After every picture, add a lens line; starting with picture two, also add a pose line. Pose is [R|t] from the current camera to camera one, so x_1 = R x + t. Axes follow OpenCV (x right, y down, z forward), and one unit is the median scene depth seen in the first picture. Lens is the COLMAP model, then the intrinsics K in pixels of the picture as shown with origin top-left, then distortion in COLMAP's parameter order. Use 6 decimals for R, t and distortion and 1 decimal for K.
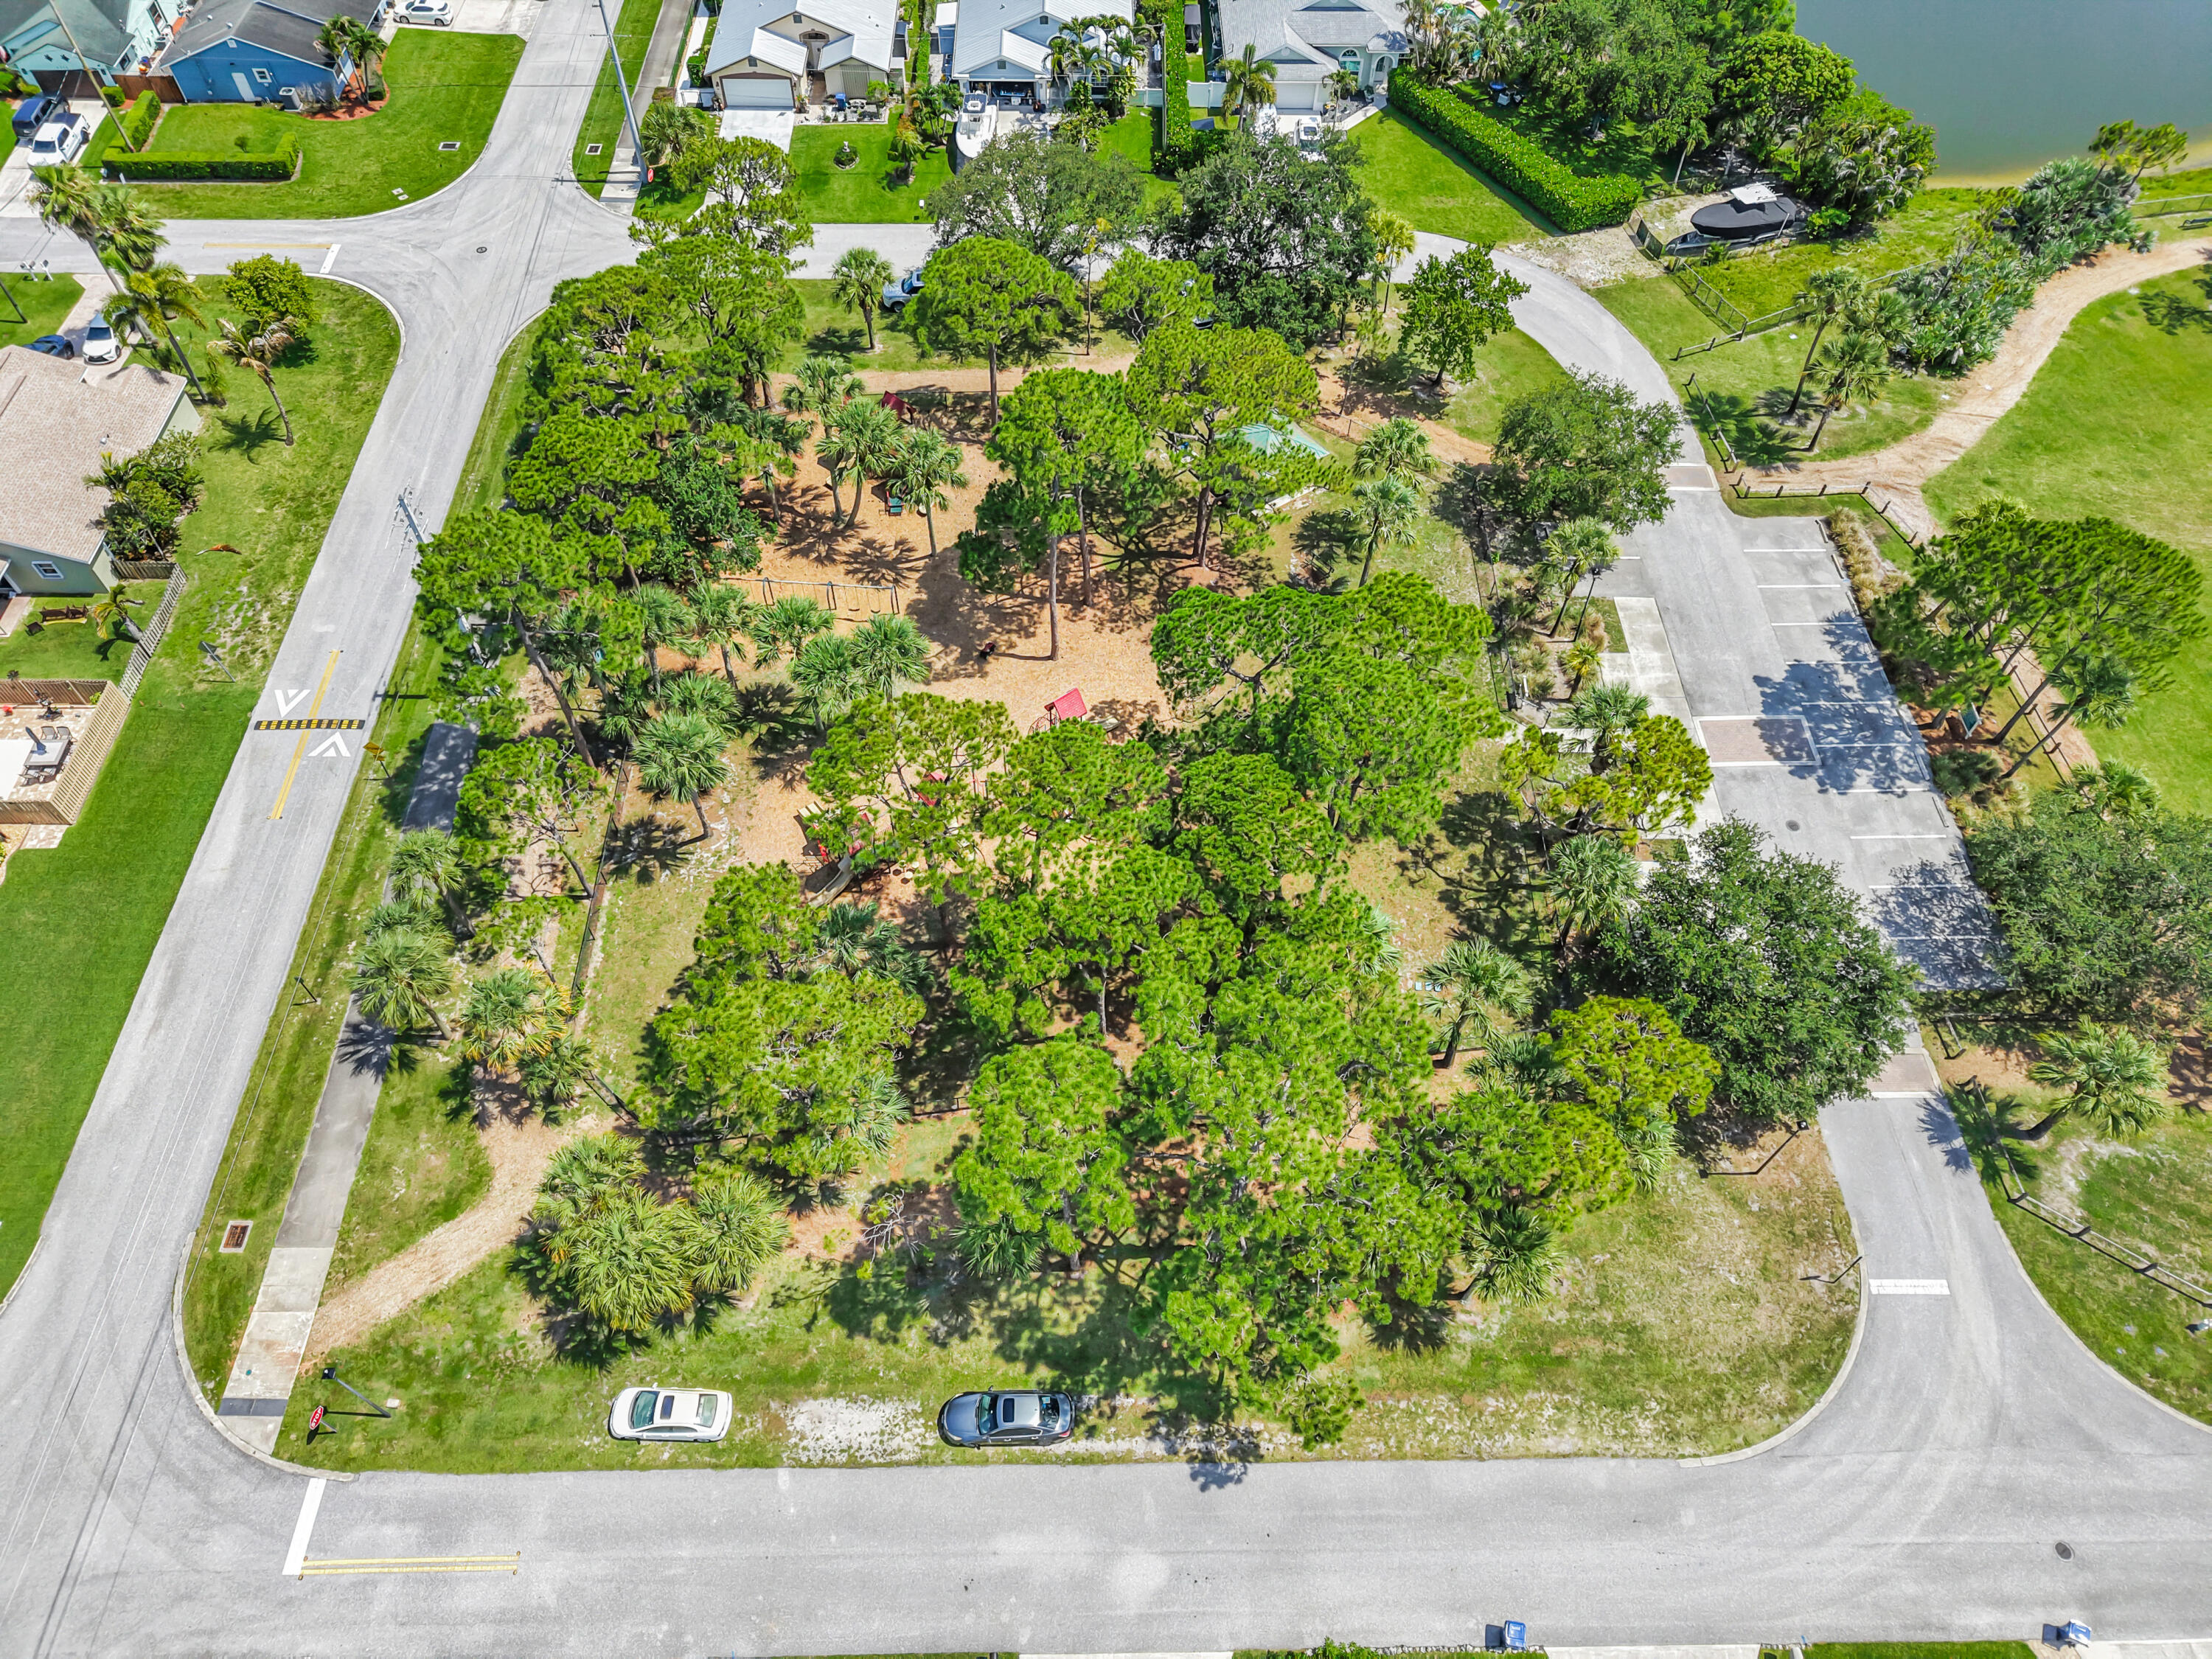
lens RADIAL K [[1482.1, 0, 1099.3], [0, 1482.1, 831.3], [0, 0, 1]] dist [0.013906, -0.007238]
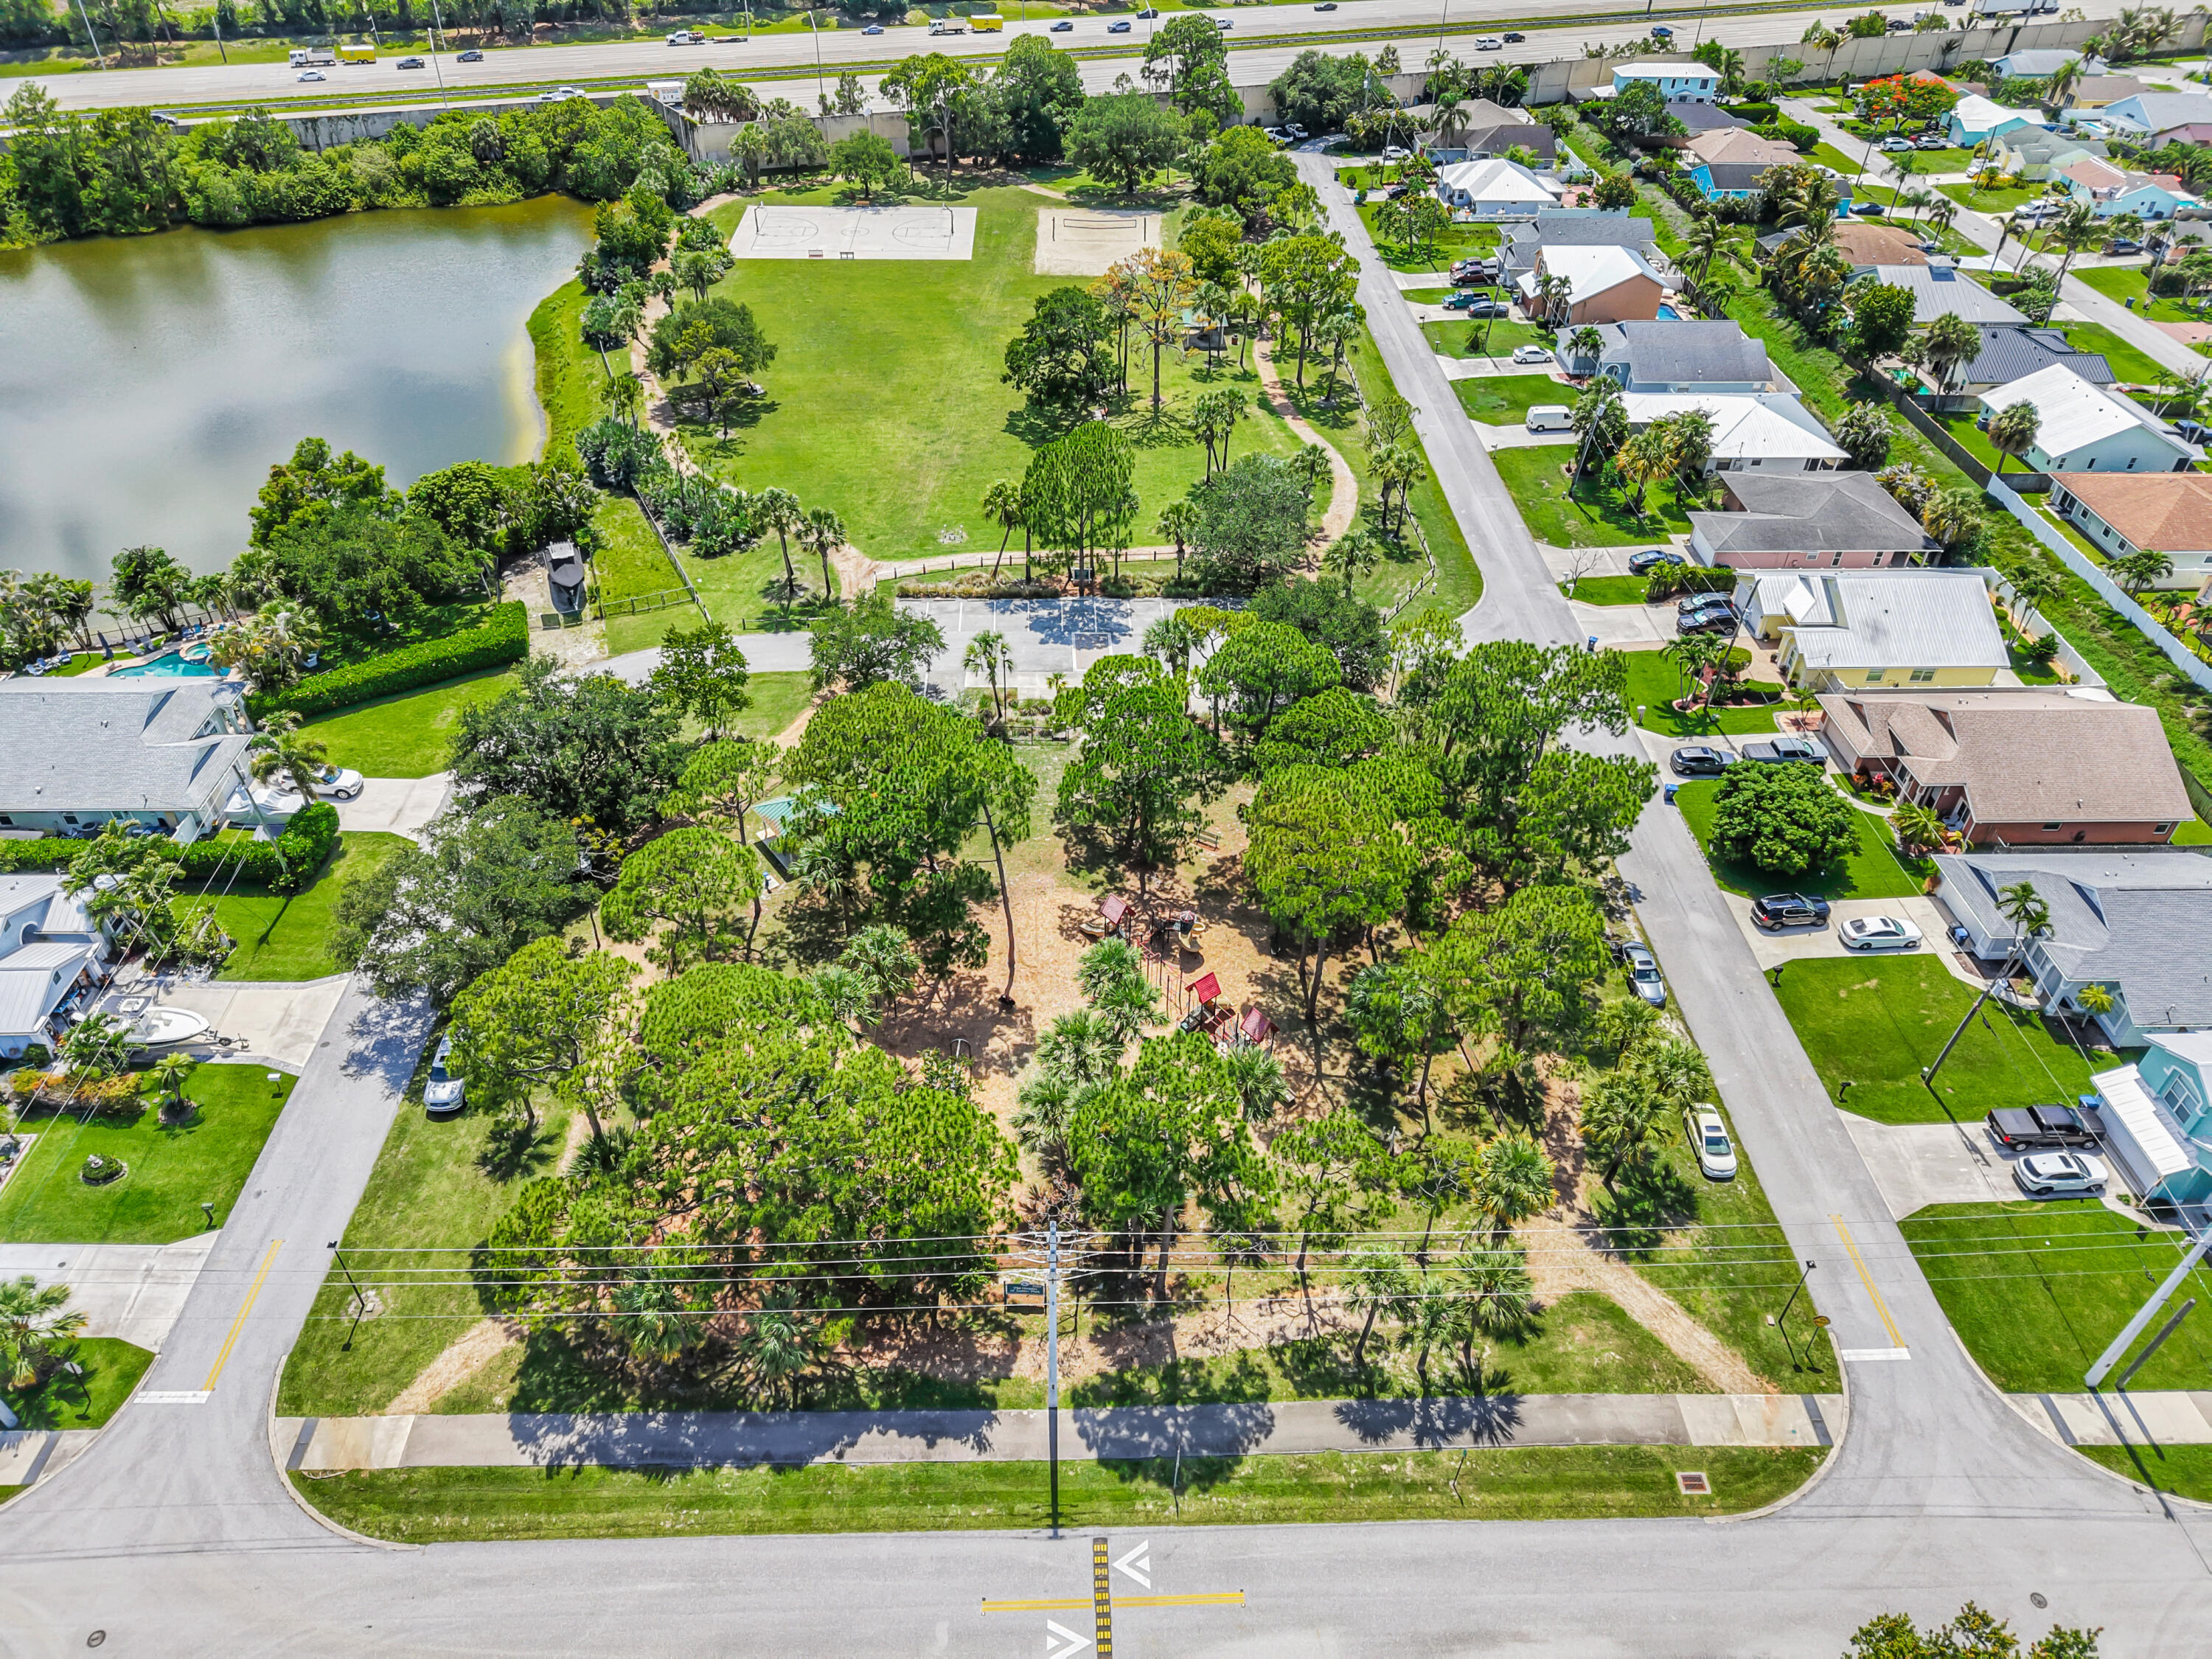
lens RADIAL K [[1480.0, 0, 1106.0], [0, 1480.0, 829.5], [0, 0, 1]] dist [0.020329, -0.015513]
pose [[-0.020363, -0.637380, 0.770281, -0.962808], [0.806180, 0.445204, 0.389702, -0.625694], [-0.591320, 0.628920, 0.504777, 0.345527]]
